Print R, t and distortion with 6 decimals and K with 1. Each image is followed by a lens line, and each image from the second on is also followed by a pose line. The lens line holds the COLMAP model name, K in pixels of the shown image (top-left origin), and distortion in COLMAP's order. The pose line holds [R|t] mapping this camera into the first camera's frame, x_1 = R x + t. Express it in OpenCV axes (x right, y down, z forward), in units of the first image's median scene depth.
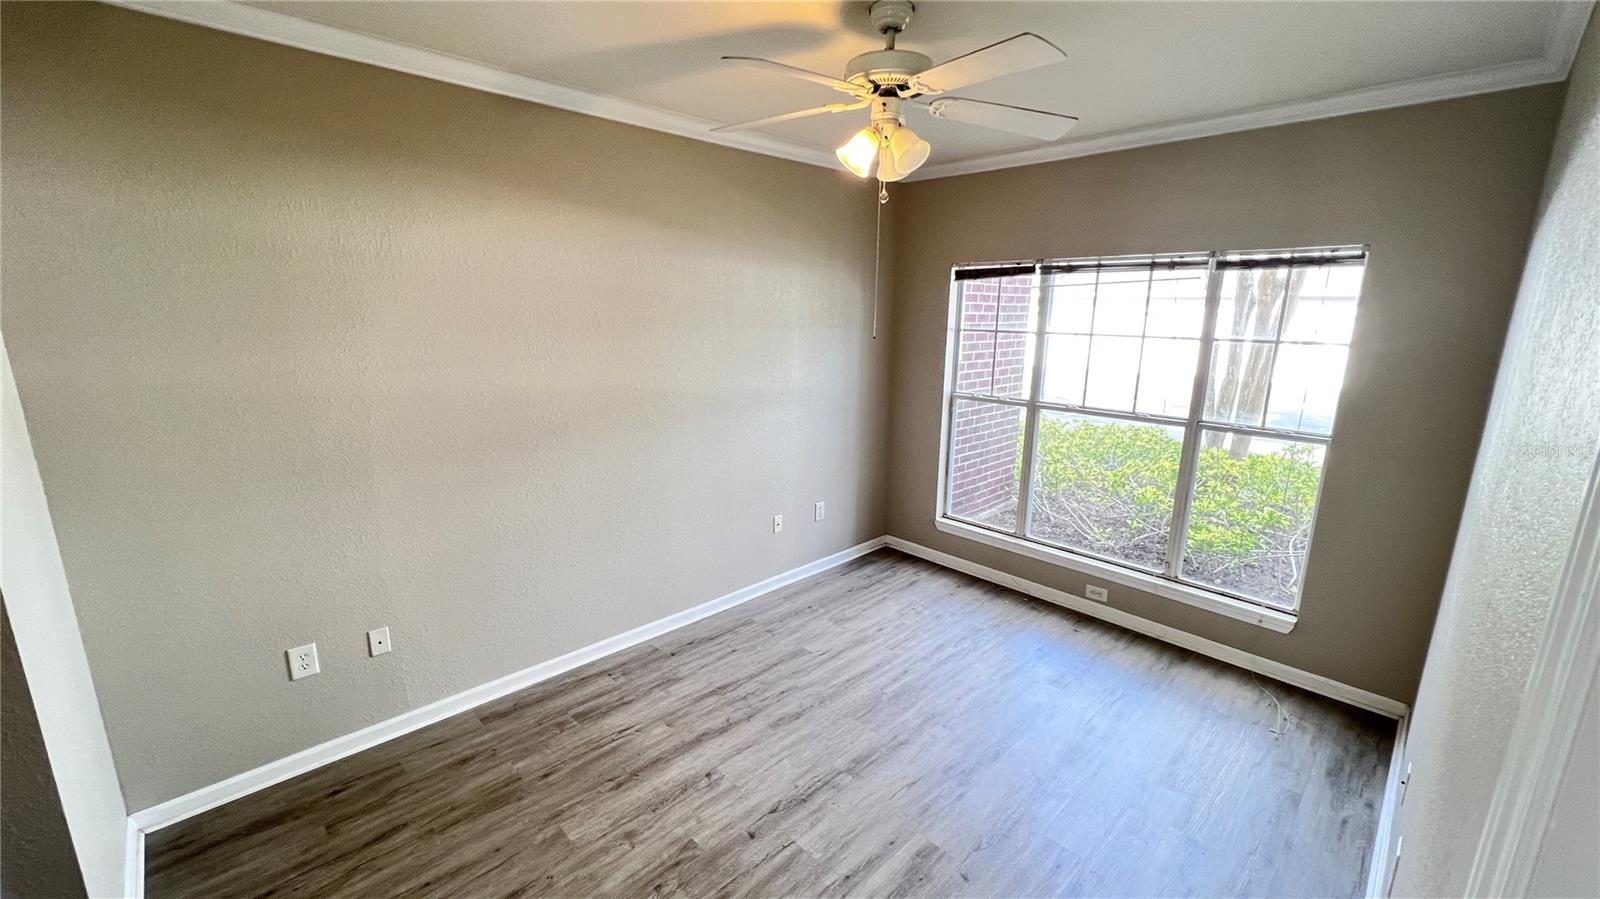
lens RADIAL K [[639.3, 0, 800.6], [0, 639.3, 453.2], [0, 0, 1]] dist [0.001651, 0.000040]
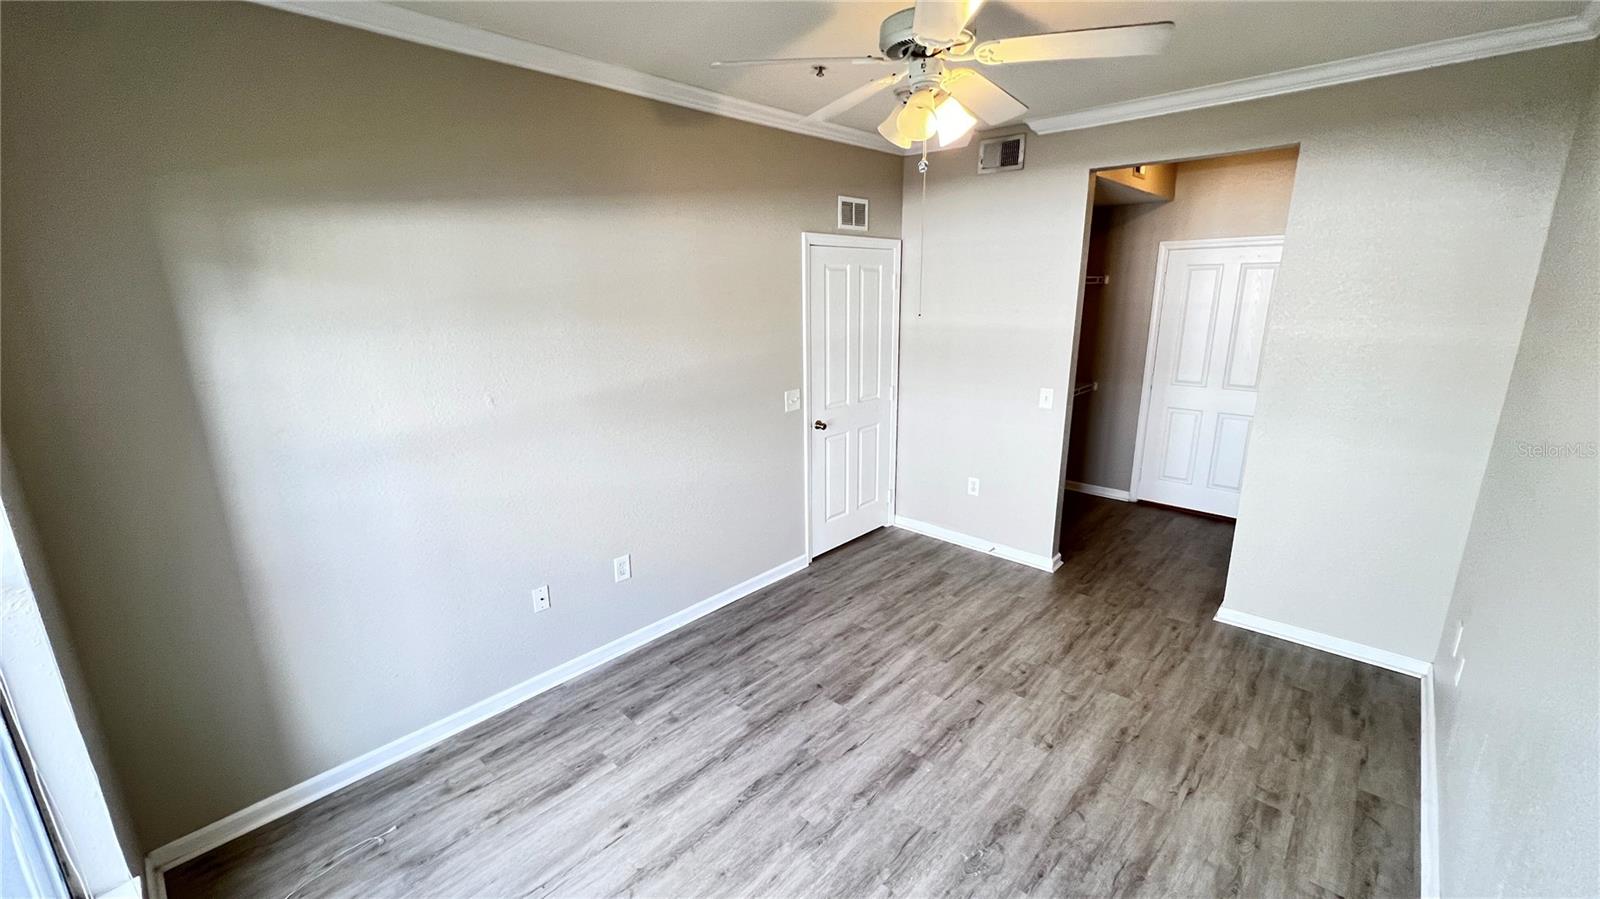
lens RADIAL K [[639.3, 0, 800.6], [0, 639.3, 453.2], [0, 0, 1]] dist [0.001651, 0.000040]
pose [[-0.998743, 0.012672, -0.048492, 0.297225], [-0.011197, 0.886642, 0.462320, -0.379189], [0.048854, 0.462282, -0.885386, 1.664814]]
